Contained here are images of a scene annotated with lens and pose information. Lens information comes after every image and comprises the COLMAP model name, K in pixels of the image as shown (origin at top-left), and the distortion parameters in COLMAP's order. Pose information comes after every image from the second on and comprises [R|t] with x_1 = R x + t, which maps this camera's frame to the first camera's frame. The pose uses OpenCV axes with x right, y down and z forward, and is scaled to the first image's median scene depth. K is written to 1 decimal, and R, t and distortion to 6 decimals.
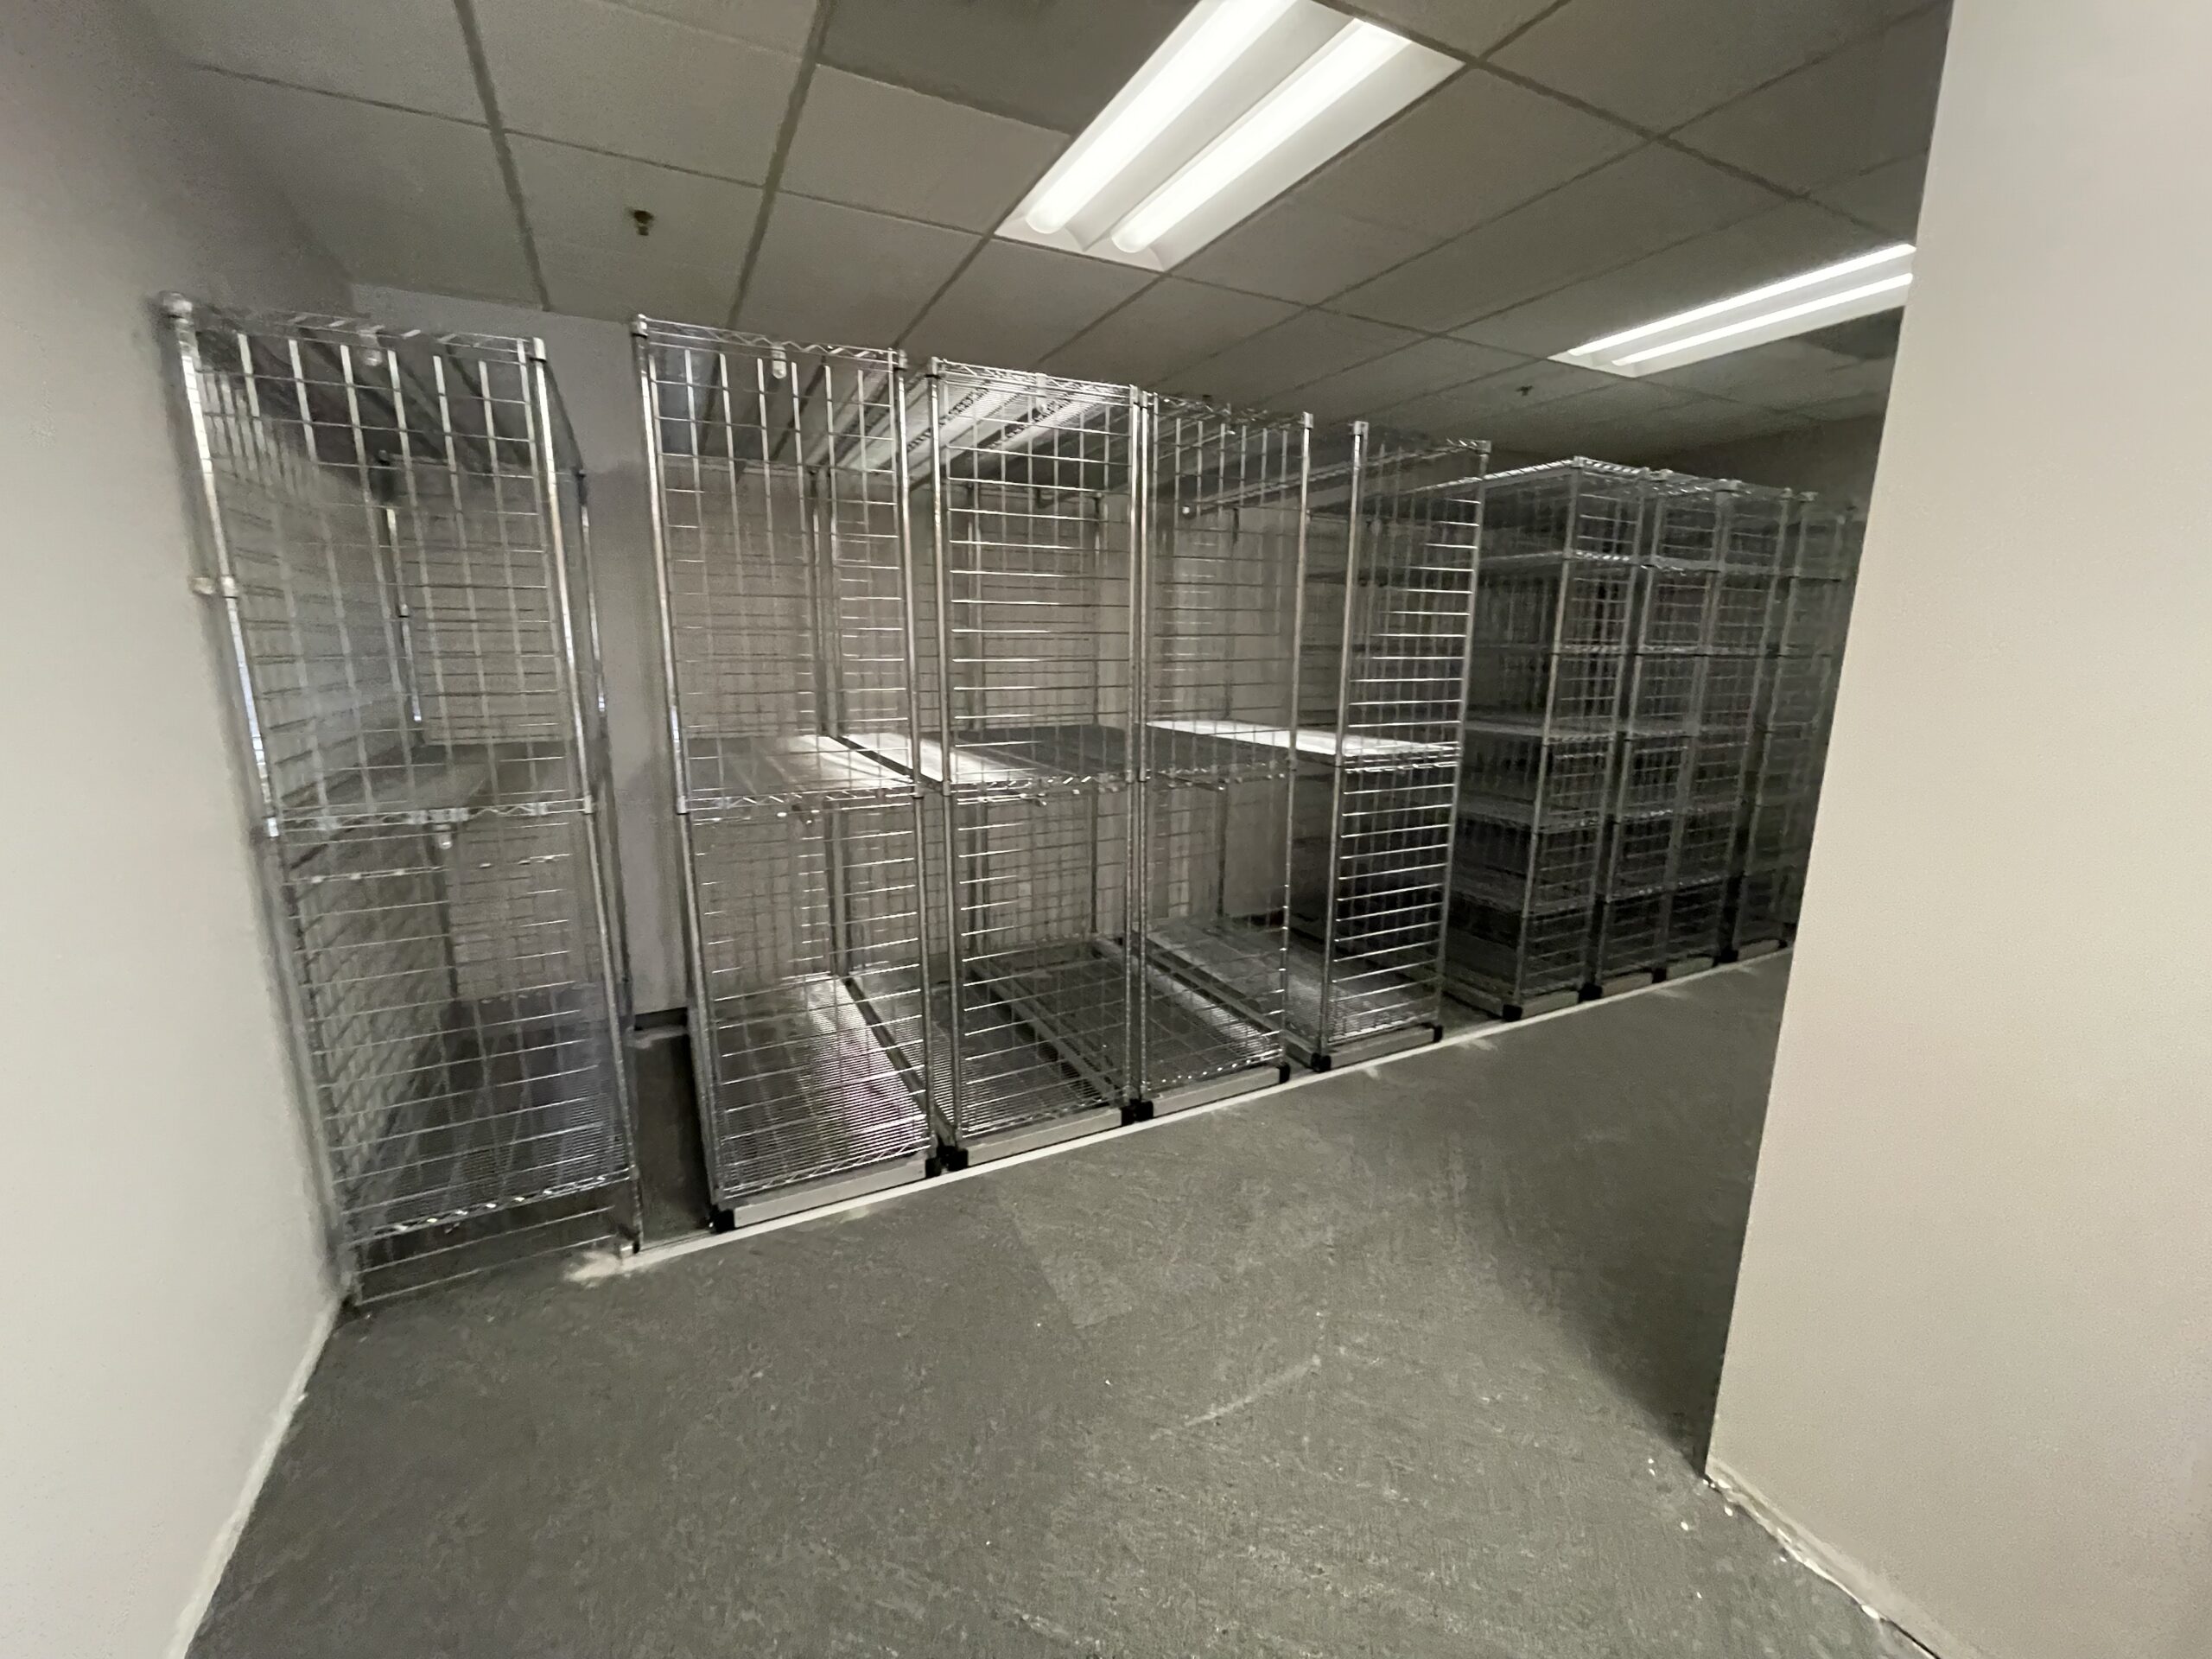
lens RADIAL K [[895.5, 0, 1094.6], [0, 895.5, 840.1], [0, 0, 1]] dist [-0.008074, 0.000448]
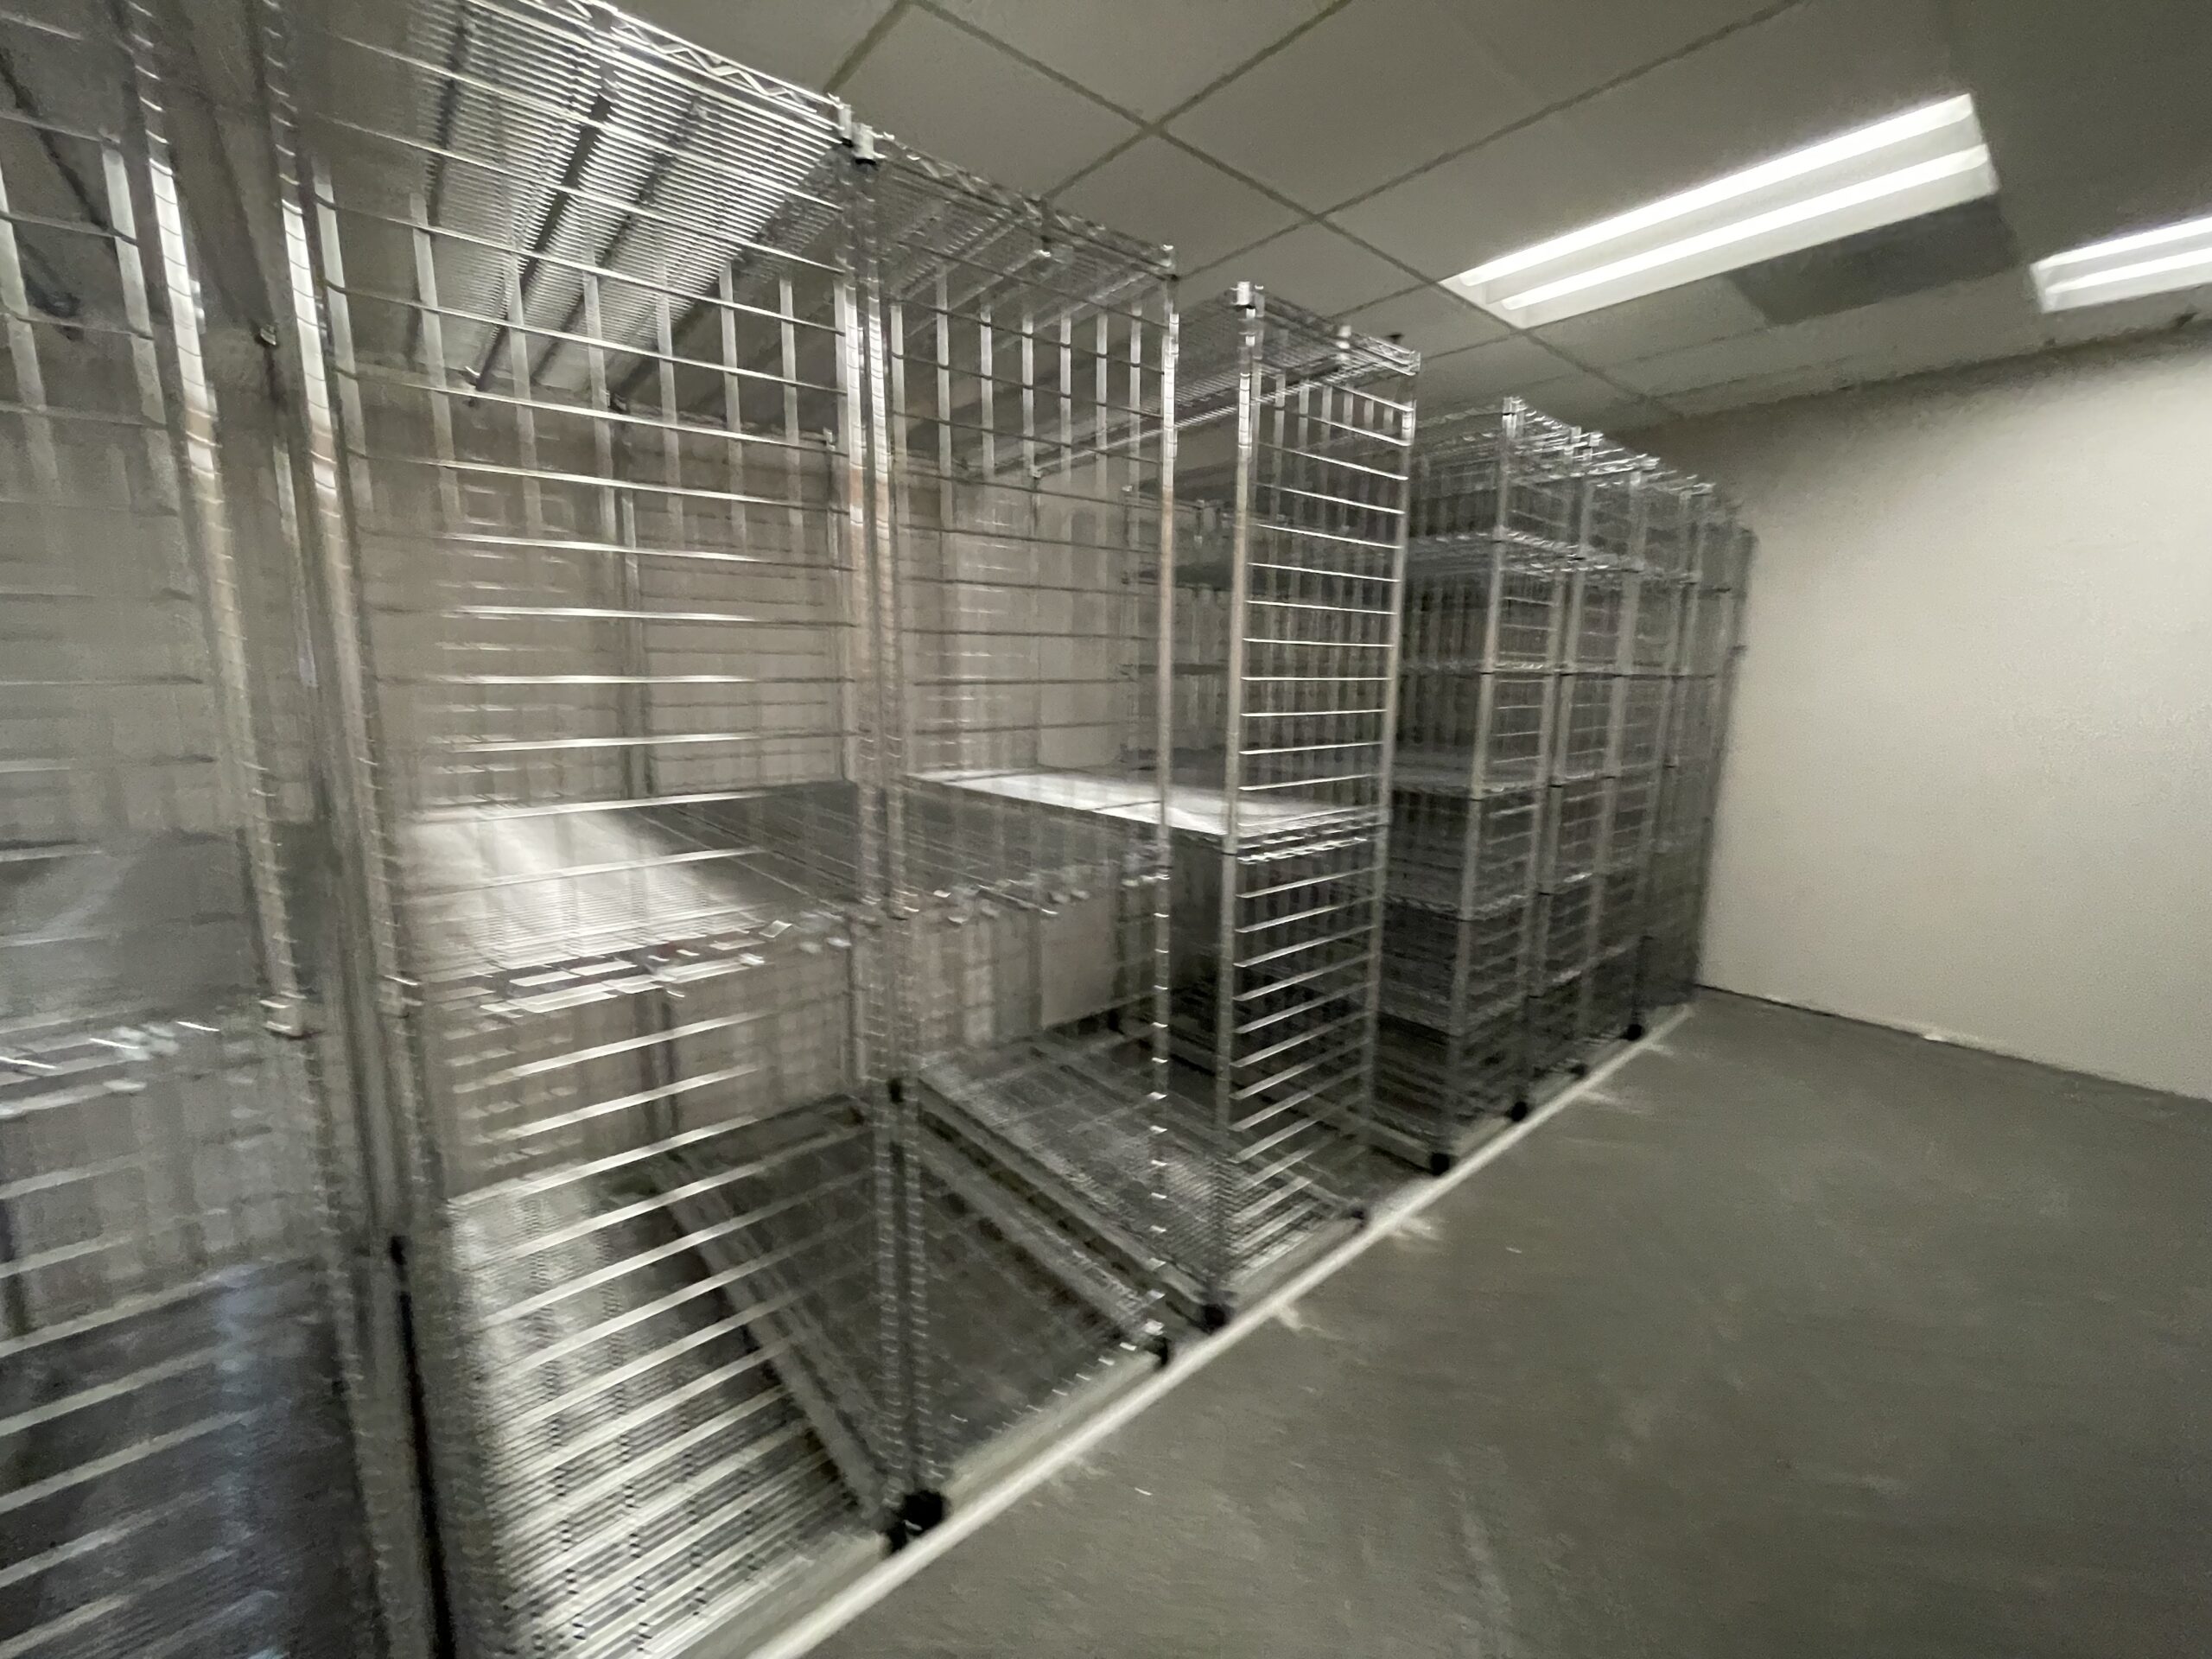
lens RADIAL K [[895.5, 0, 1091.0], [0, 895.5, 836.7], [0, 0, 1]] dist [-0.008074, 0.000448]
pose [[0.972818, -0.039193, 0.228230, 0.035055], [0.046474, 0.998565, -0.026616, -0.072048], [-0.226859, 0.036499, 0.973243, 0.373729]]
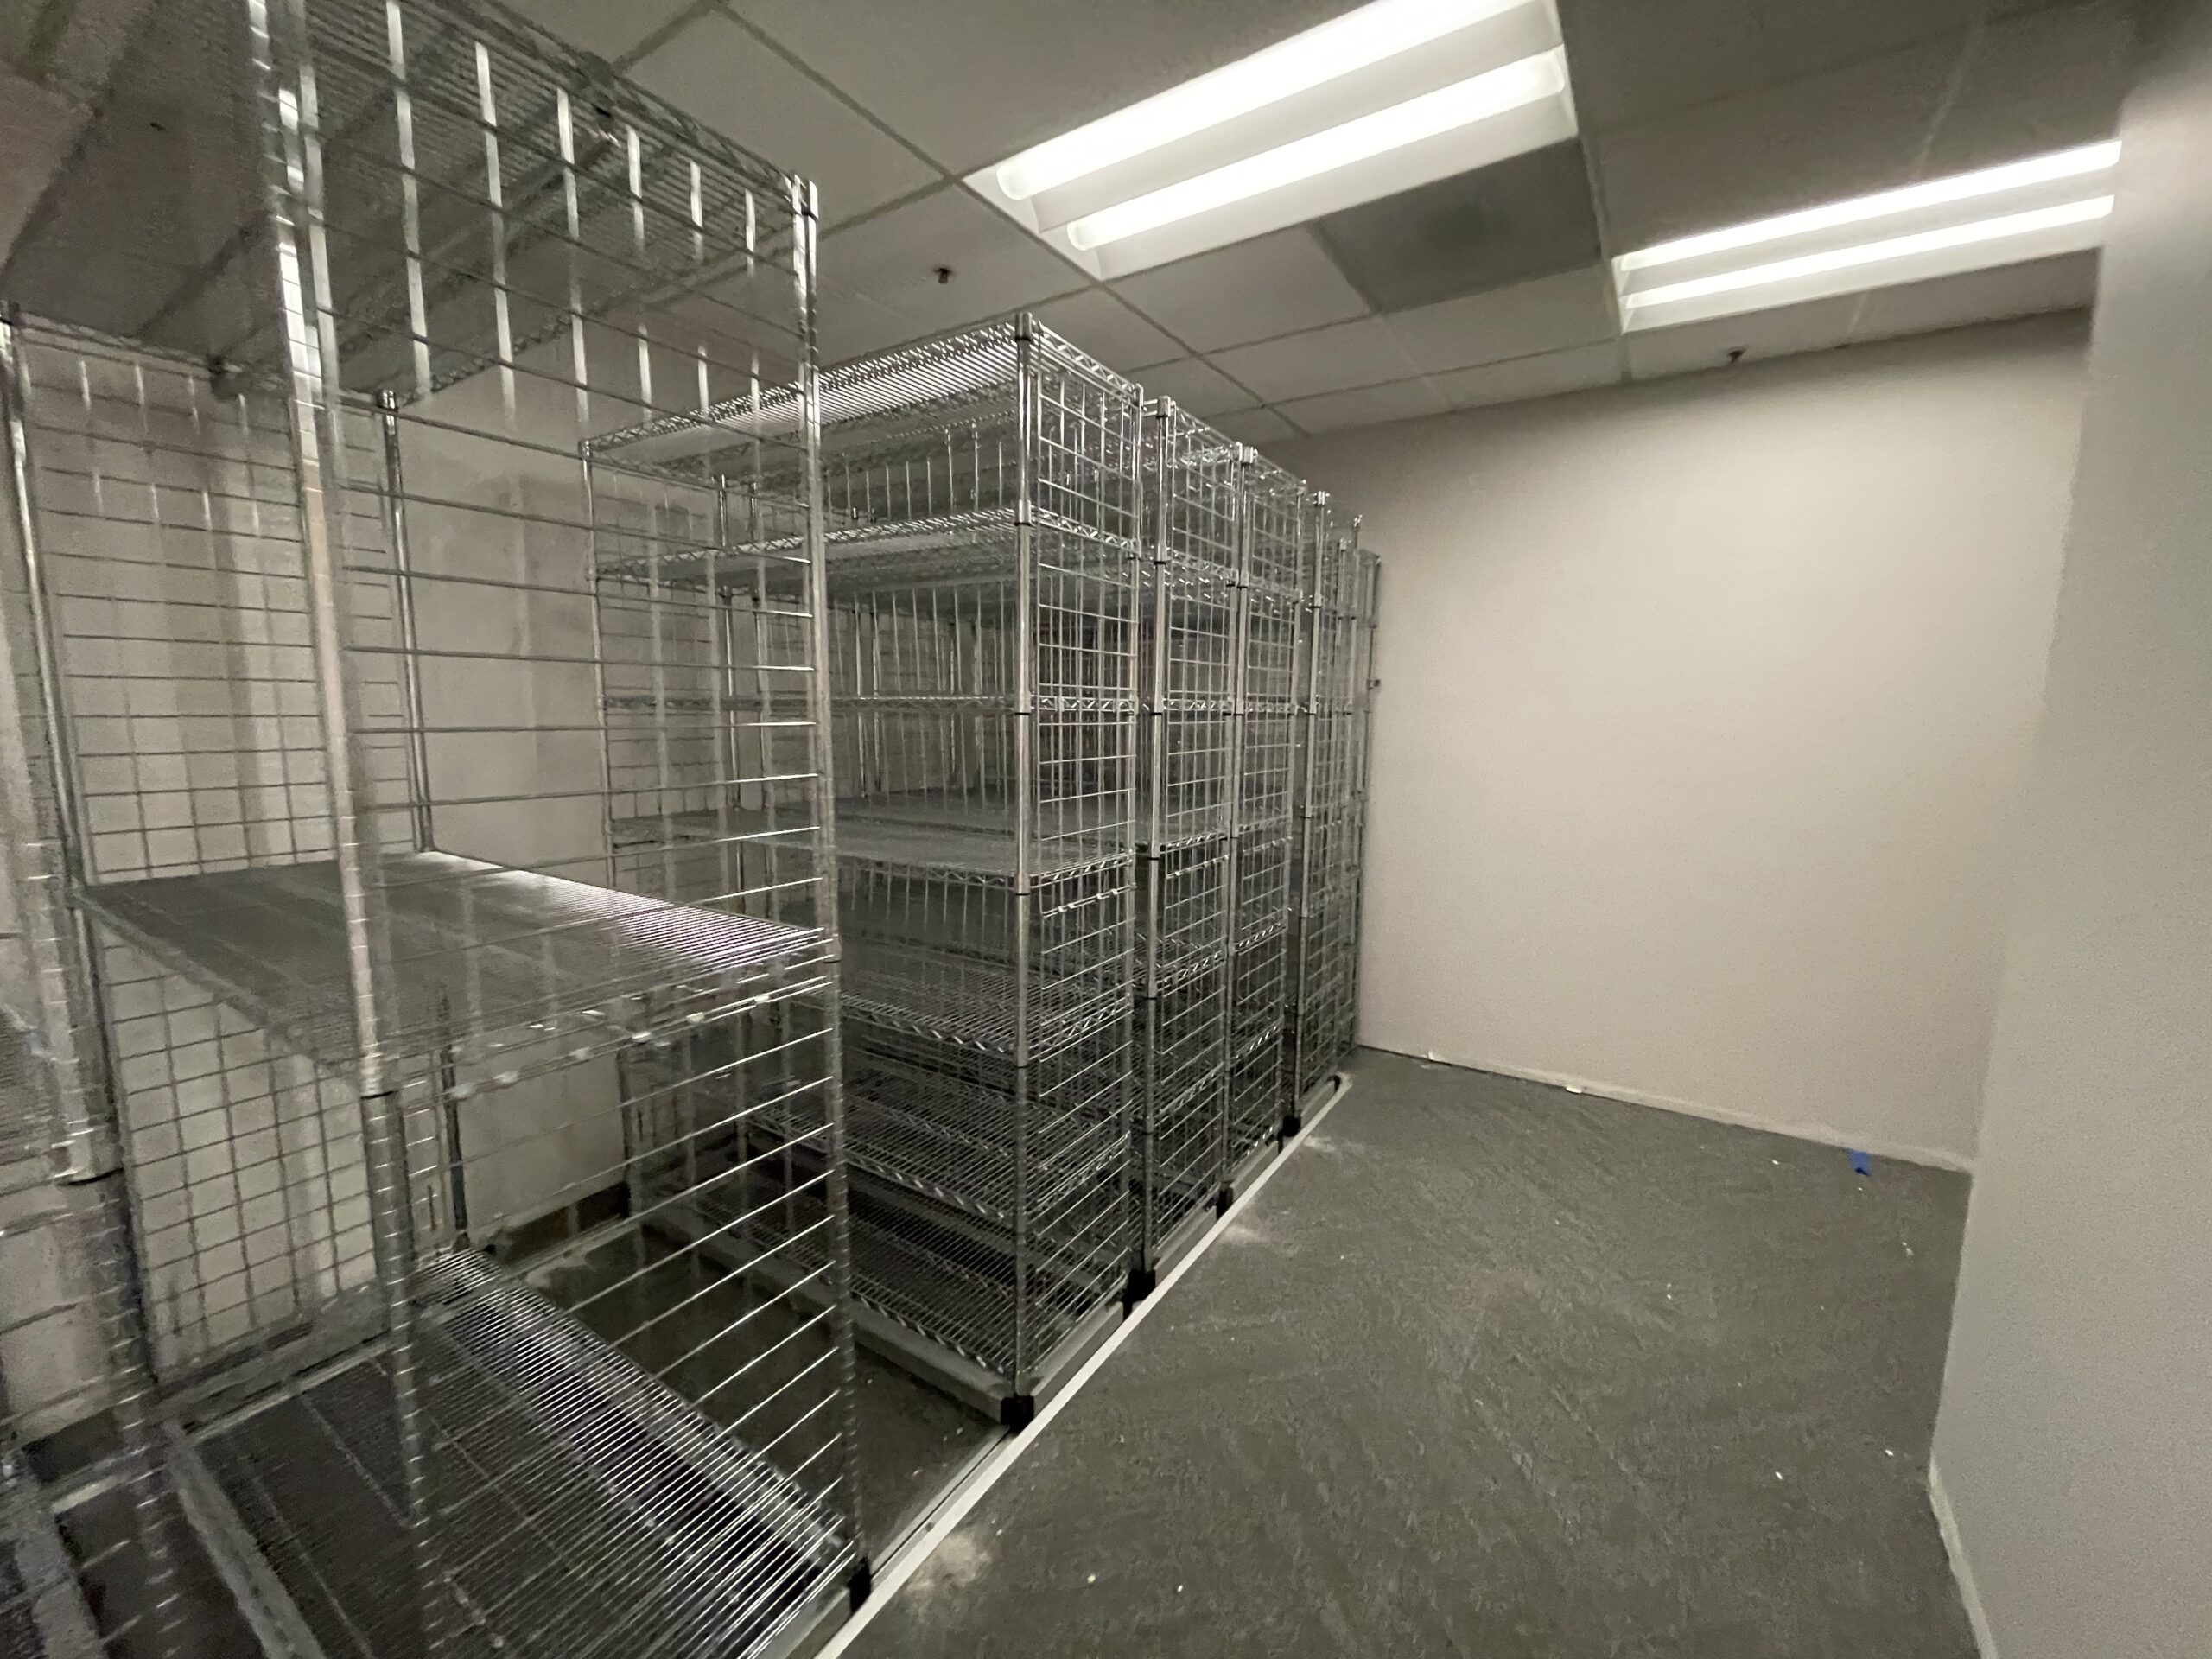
lens RADIAL K [[895.5, 0, 1103.8], [0, 895.5, 828.6], [0, 0, 1]] dist [-0.008074, 0.000448]
pose [[0.862488, -0.063183, 0.502117, 0.299470], [0.100350, 0.993827, -0.047315, -0.115414], [-0.496028, 0.091196, 0.863504, 0.550477]]
